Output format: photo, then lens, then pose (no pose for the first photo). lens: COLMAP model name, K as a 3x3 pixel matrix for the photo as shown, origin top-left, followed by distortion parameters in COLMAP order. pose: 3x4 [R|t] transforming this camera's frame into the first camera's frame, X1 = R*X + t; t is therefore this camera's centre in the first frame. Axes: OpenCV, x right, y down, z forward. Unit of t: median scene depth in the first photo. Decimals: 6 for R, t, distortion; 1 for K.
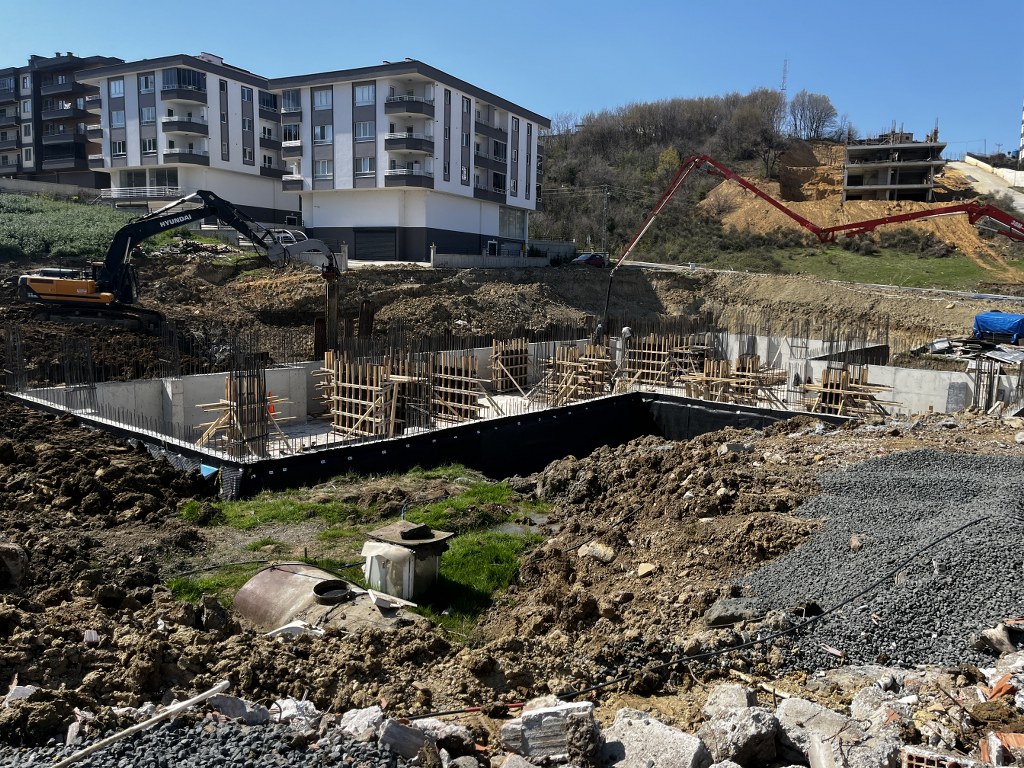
lens RADIAL K [[772.0, 0, 513.1], [0, 772.0, 372.9], [0, 0, 1]] dist [0.069438, -0.097183]
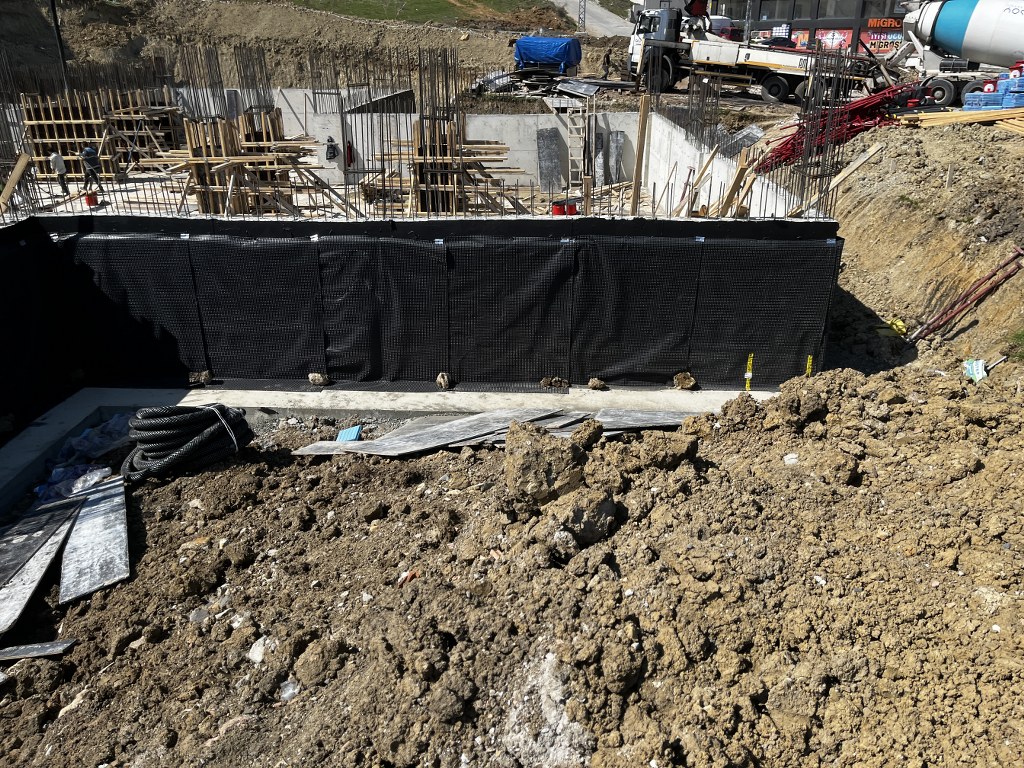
lens RADIAL K [[772.0, 0, 520.5], [0, 772.0, 371.4], [0, 0, 1]] dist [0.069438, -0.097183]
pose [[0.785575, -0.261397, 0.560841, 0.049436], [0.095314, 0.946689, 0.307727, 0.000530], [-0.611381, -0.188287, 0.768610, 0.237036]]
